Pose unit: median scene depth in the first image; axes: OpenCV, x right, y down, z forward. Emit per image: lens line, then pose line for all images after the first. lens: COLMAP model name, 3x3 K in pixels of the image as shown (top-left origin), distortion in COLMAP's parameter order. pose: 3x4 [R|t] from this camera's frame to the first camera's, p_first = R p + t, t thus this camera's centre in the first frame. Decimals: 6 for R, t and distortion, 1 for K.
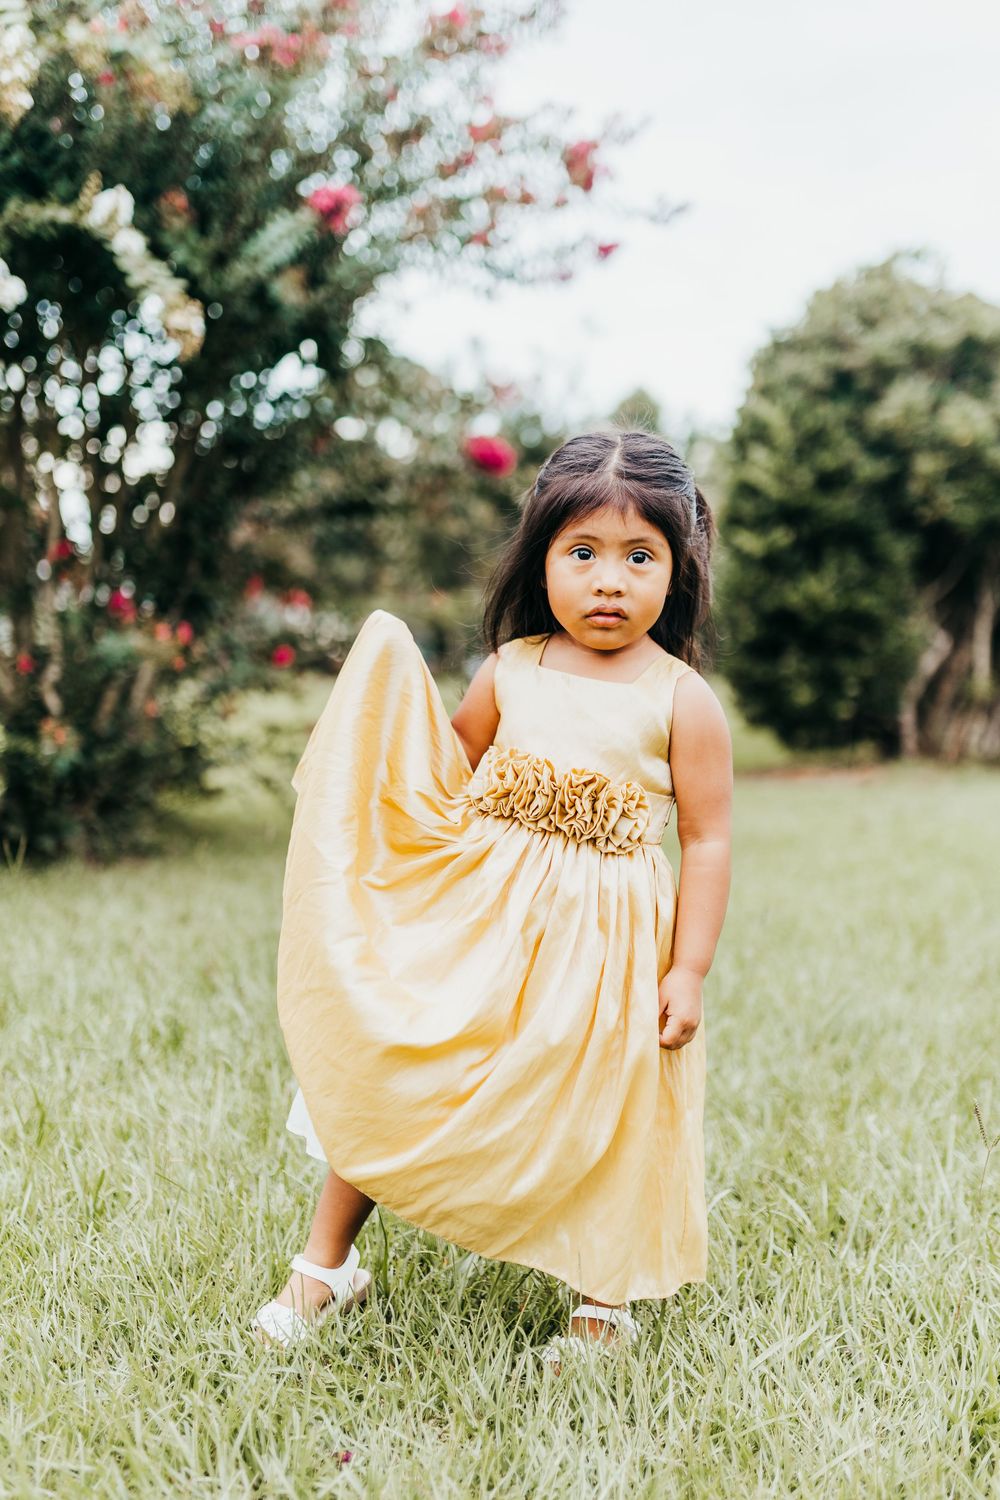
lens RADIAL K [[1528.6, 0, 500.6], [0, 1528.6, 752.4], [0, 0, 1]] dist [0.046484, 0.000000]
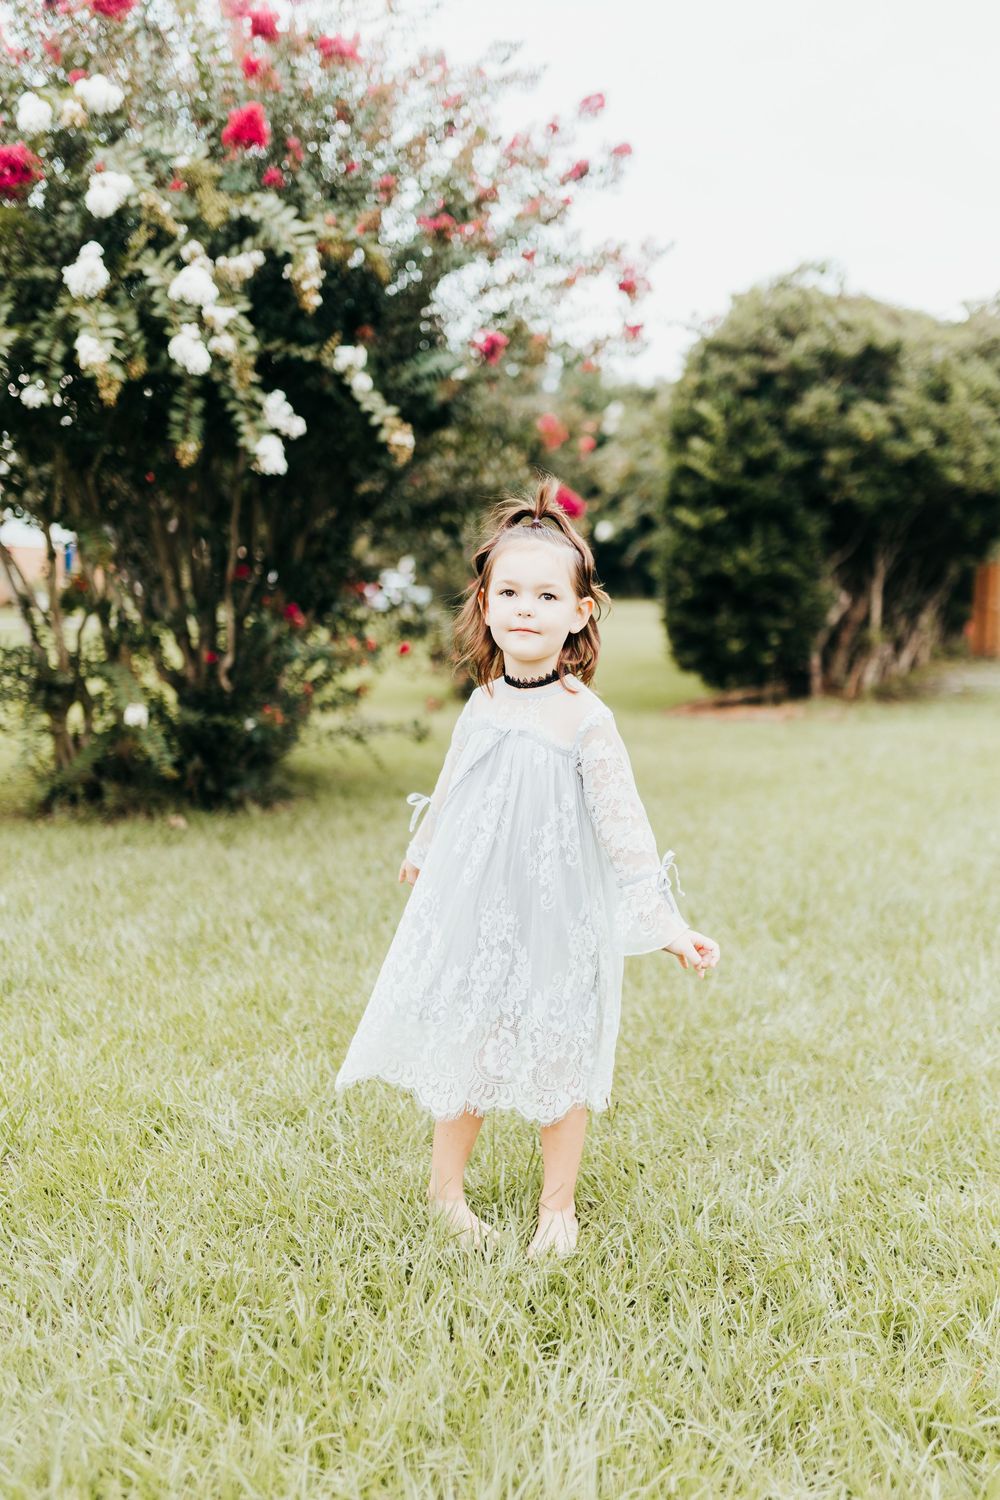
lens RADIAL K [[1528.6, 0, 498.2], [0, 1528.6, 748.4], [0, 0, 1]] dist [0.046484, 0.000000]
pose [[0.995326, -0.017912, 0.094901, -0.103998], [0.012602, 0.998337, 0.056256, -0.027324], [-0.095751, -0.054797, 0.993896, -0.184798]]
